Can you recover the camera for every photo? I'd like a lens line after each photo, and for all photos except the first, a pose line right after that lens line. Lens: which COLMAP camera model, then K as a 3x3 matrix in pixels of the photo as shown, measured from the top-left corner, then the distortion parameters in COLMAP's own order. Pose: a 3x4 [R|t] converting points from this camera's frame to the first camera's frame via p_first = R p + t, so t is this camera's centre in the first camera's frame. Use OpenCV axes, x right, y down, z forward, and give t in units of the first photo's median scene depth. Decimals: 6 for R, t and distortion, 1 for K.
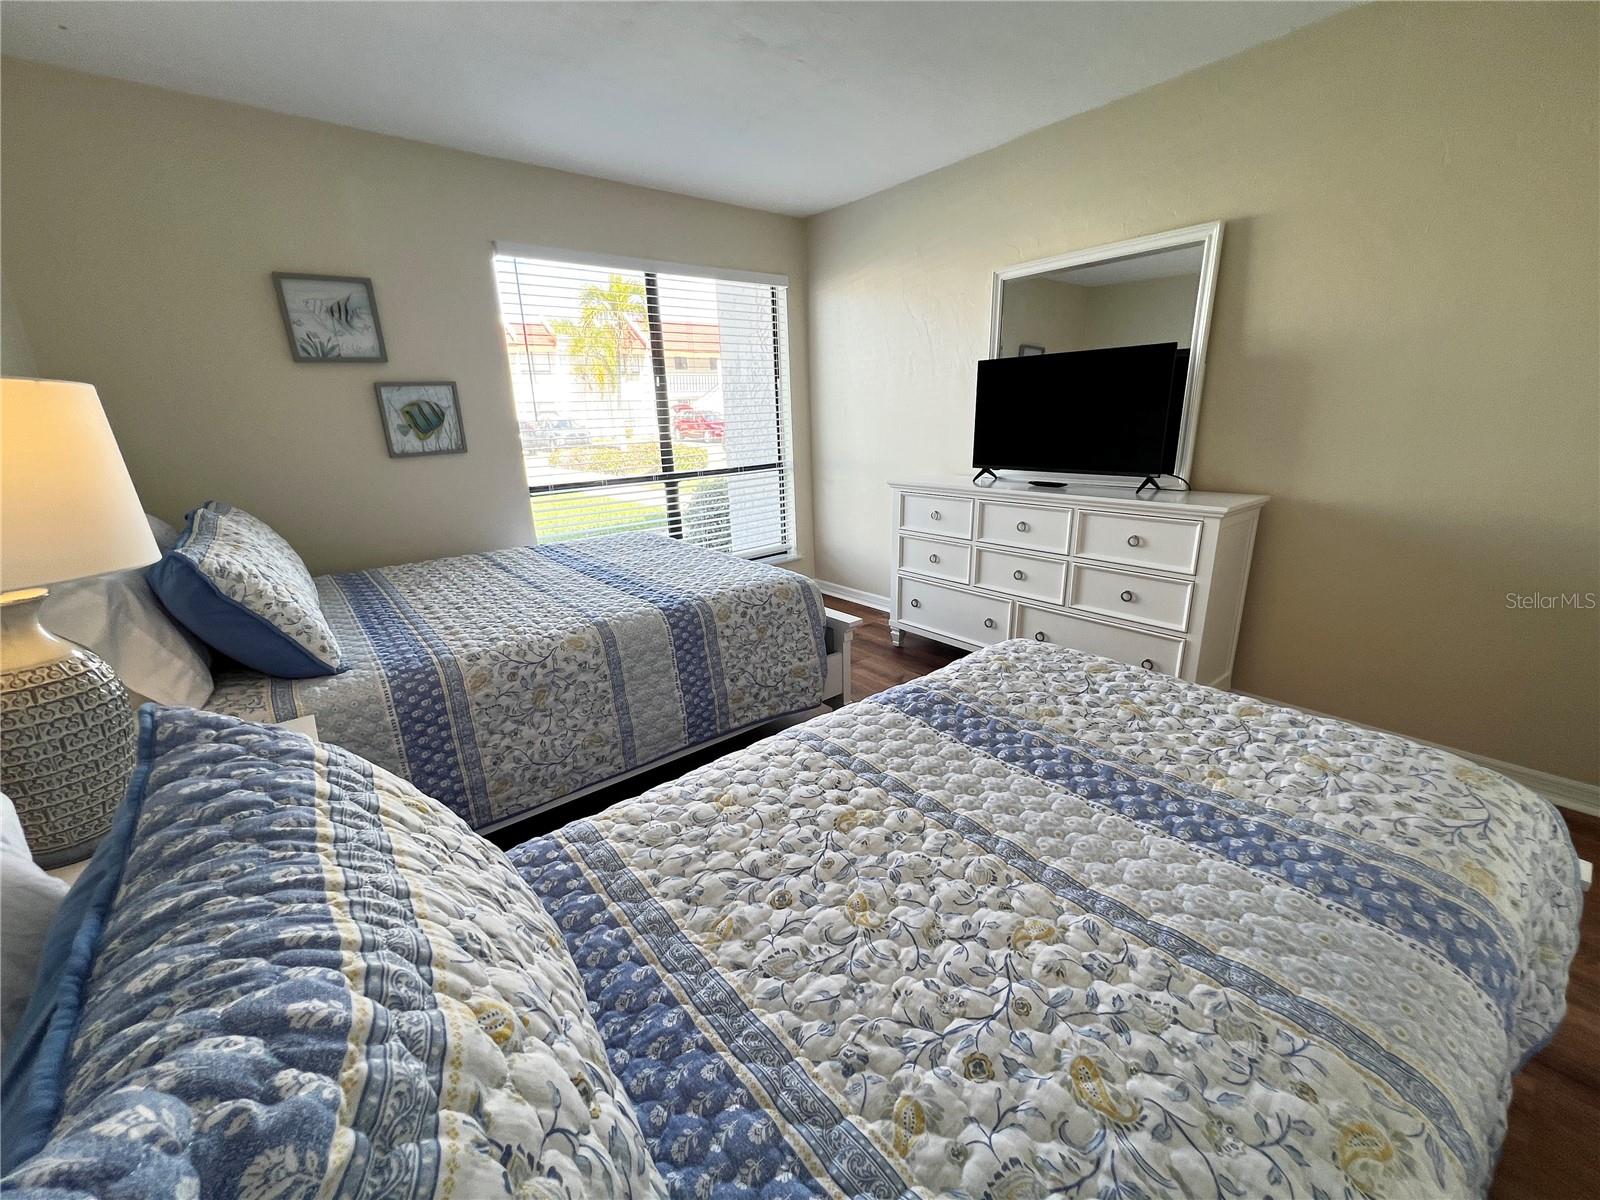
lens RADIAL K [[638.1, 0, 794.9], [0, 638.1, 600.0], [0, 0, 1]] dist [-0.001991, 0.000024]
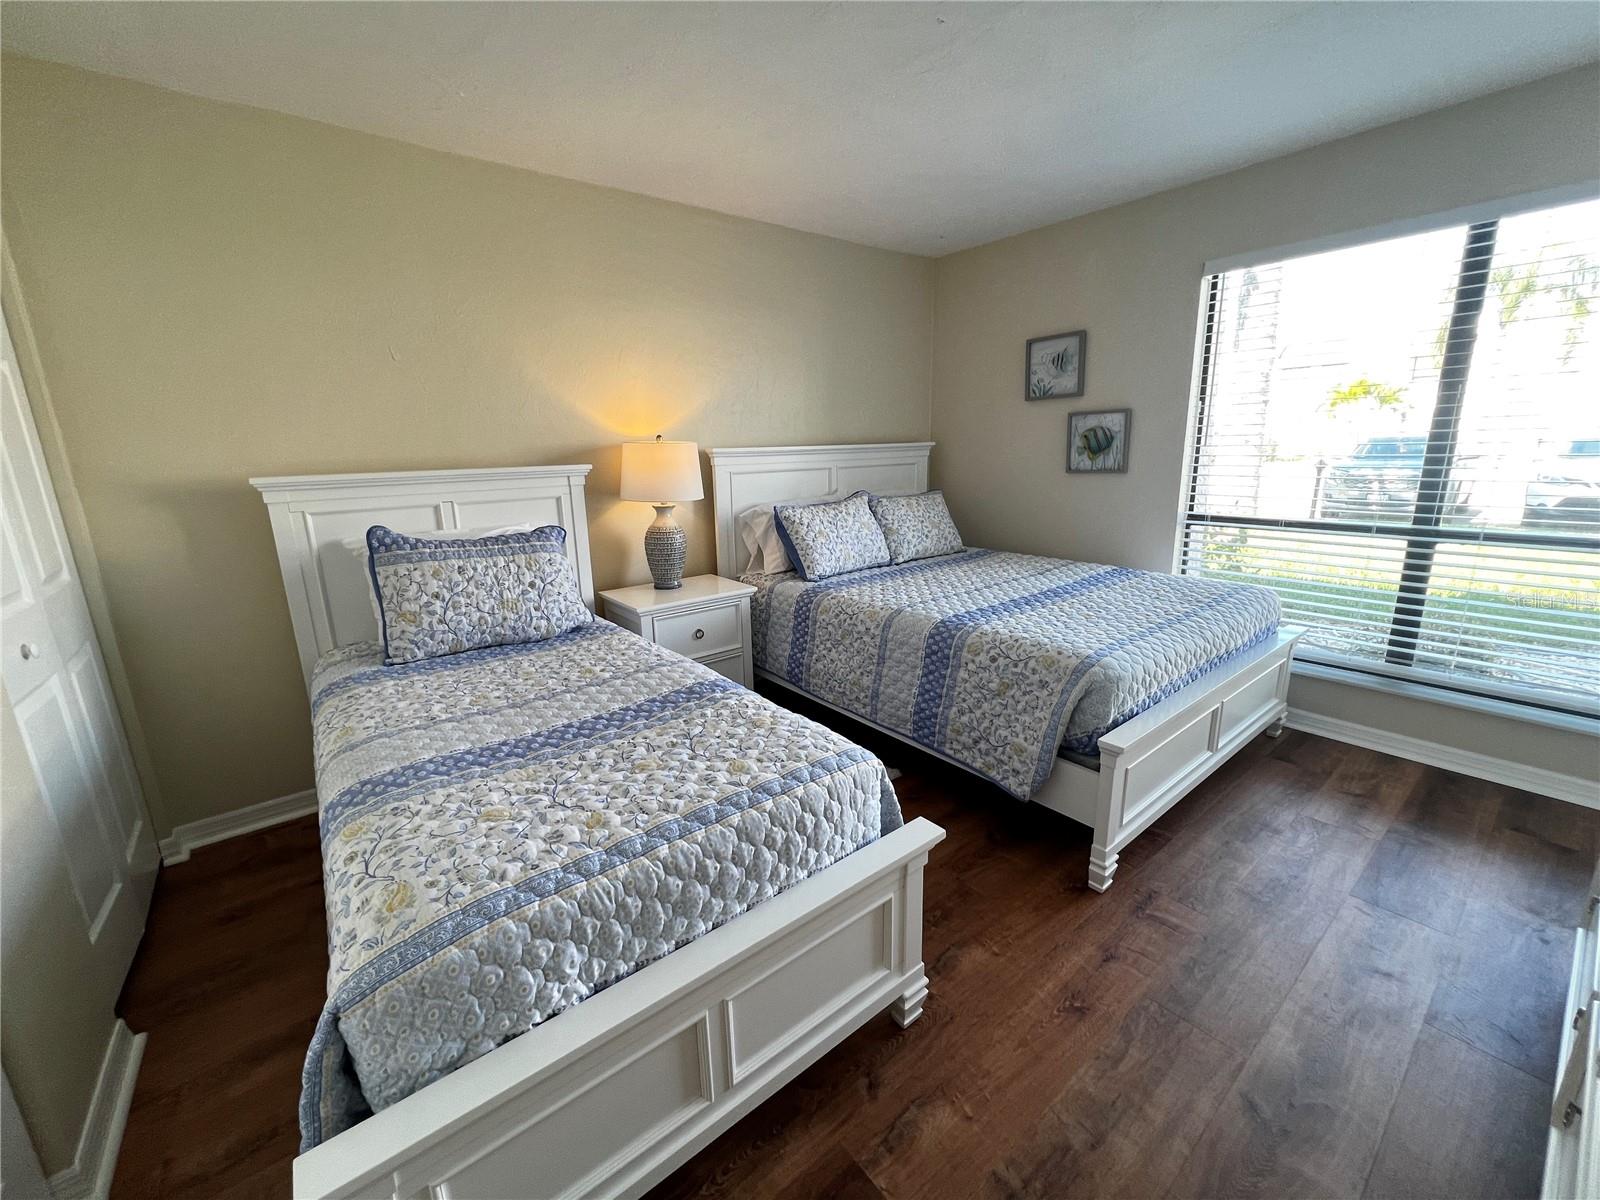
lens RADIAL K [[638.1, 0, 795.8], [0, 638.1, 598.0], [0, 0, 1]] dist [-0.001991, 0.000024]
pose [[-0.014581, 0.265133, -0.964101, 0.642655], [-0.260353, 0.929938, 0.259676, -0.183219], [0.965403, 0.254793, 0.055468, 0.490466]]
